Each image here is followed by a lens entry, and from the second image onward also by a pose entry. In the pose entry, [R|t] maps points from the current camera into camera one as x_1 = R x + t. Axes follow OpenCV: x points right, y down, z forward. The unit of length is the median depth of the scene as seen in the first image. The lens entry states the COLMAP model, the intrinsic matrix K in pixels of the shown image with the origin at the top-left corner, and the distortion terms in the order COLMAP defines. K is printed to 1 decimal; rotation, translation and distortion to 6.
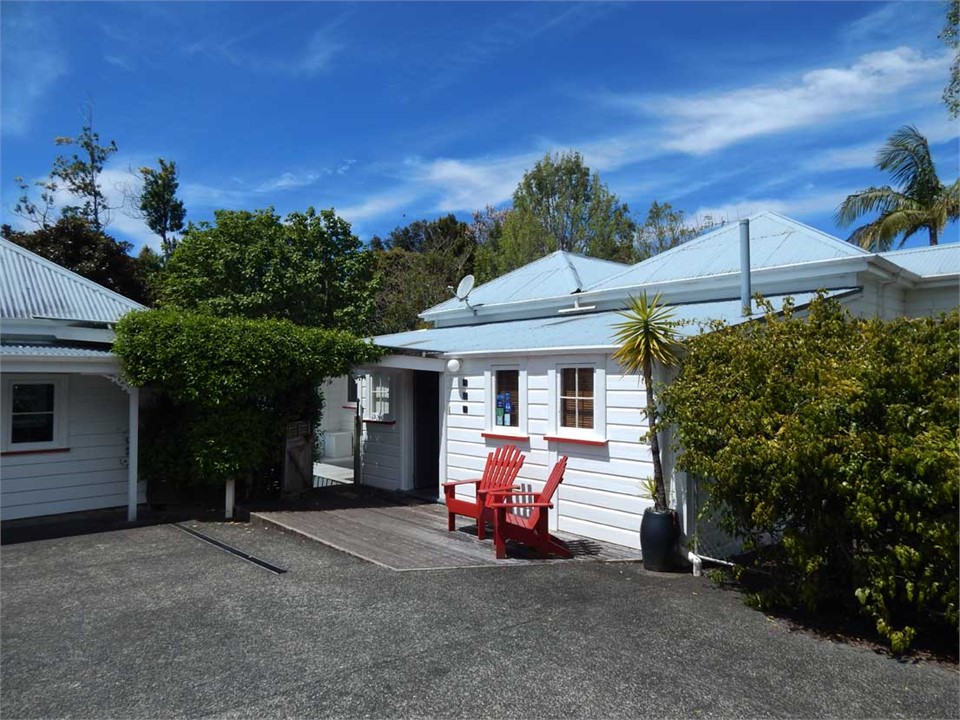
lens RADIAL K [[622.2, 0, 477.9], [0, 622.2, 364.2], [0, 0, 1]] dist [-0.000214, 0.000029]
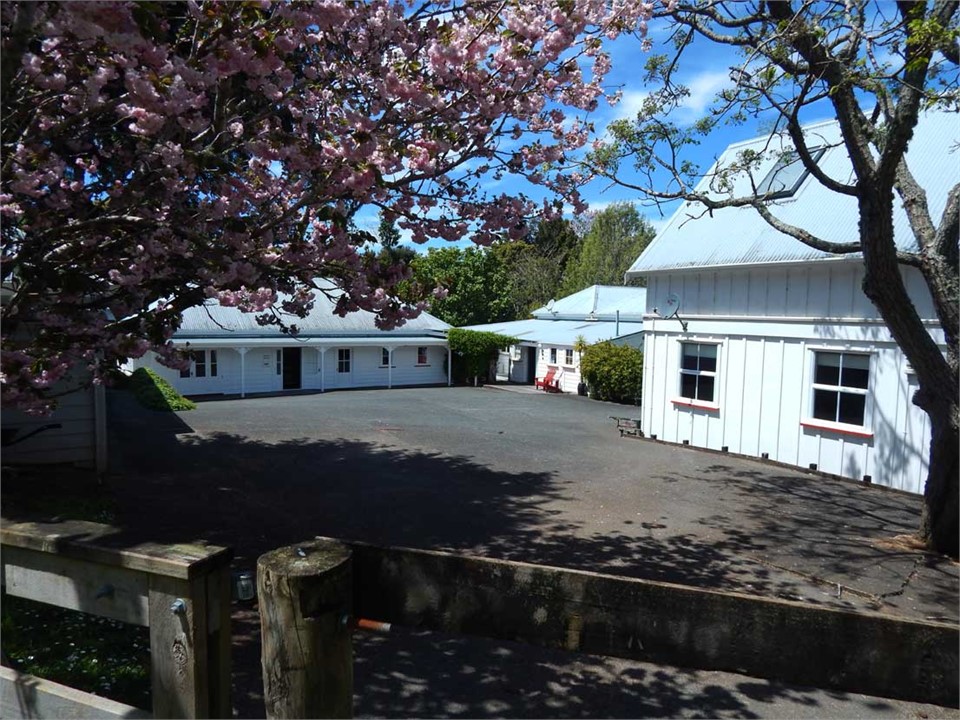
lens RADIAL K [[622.2, 0, 480.6], [0, 622.2, 361.2], [0, 0, 1]] dist [-0.000214, 0.000029]
pose [[0.983906, 0.035283, -0.175168, 0.260453], [-0.017876, 0.994829, 0.099974, -0.266991], [0.177789, -0.095234, 0.979450, -2.611465]]
